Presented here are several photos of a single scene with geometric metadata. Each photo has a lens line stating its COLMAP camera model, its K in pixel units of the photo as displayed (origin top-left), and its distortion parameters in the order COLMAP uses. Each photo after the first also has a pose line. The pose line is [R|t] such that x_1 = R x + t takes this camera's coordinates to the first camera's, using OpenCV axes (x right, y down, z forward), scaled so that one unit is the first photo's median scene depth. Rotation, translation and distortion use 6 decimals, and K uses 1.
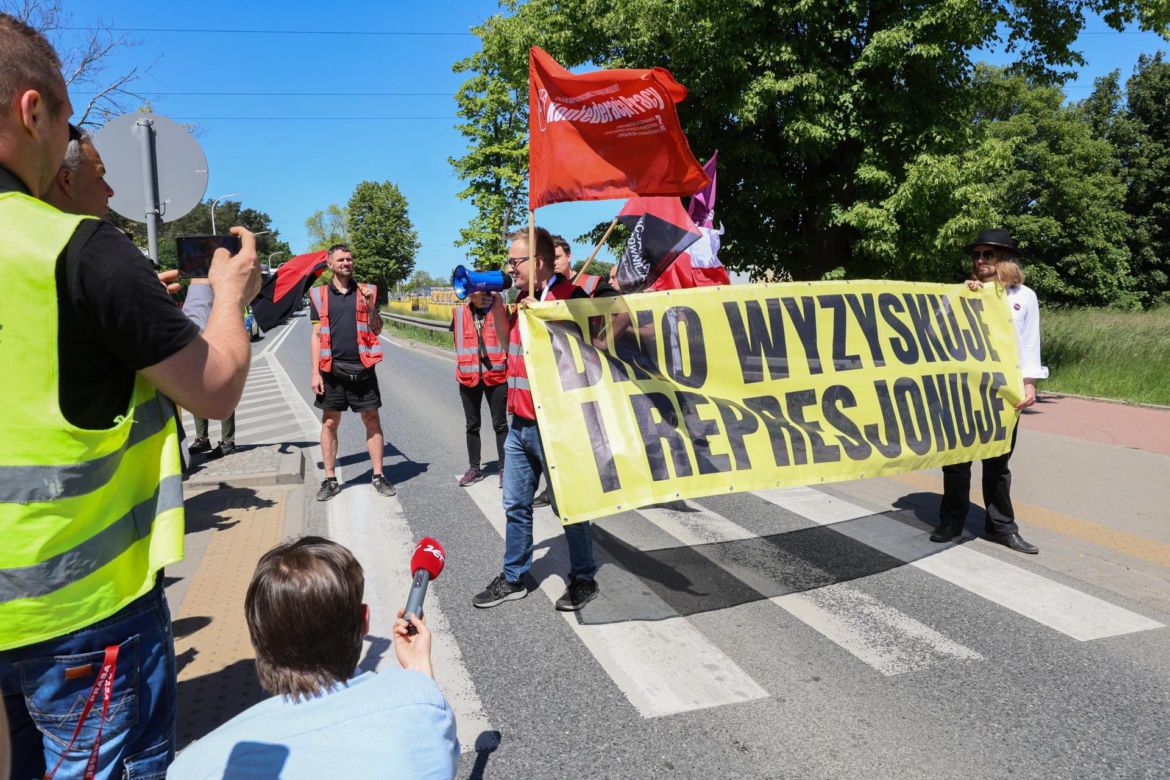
lens RADIAL K [[758.9, 0, 585.0], [0, 758.9, 390.0], [0, 0, 1]] dist [-0.008513, -0.001908]
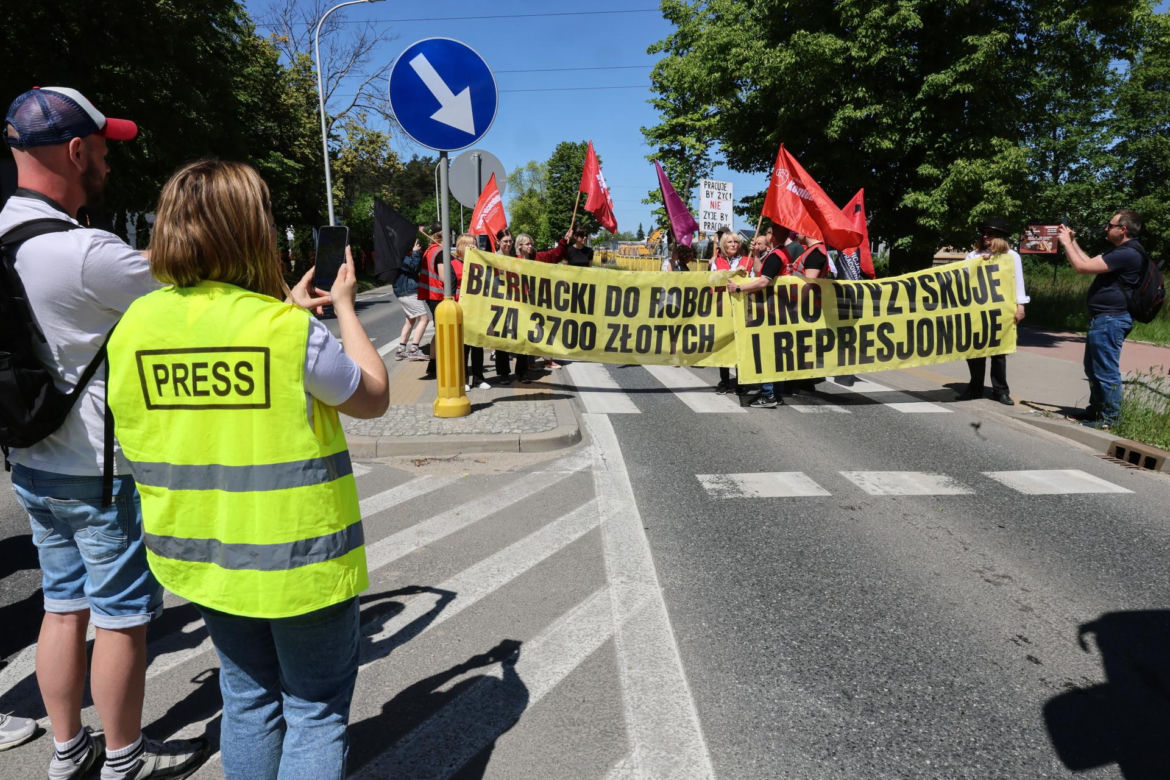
lens RADIAL K [[779.4, 0, 583.7], [0, 779.4, 354.0], [0, 0, 1]] dist [0.013287, 0.000669]
pose [[0.970233, 0.049140, -0.237135, 0.032825], [-0.047109, 0.998788, 0.014225, 0.018766], [0.237547, -0.002631, 0.971373, -0.161792]]
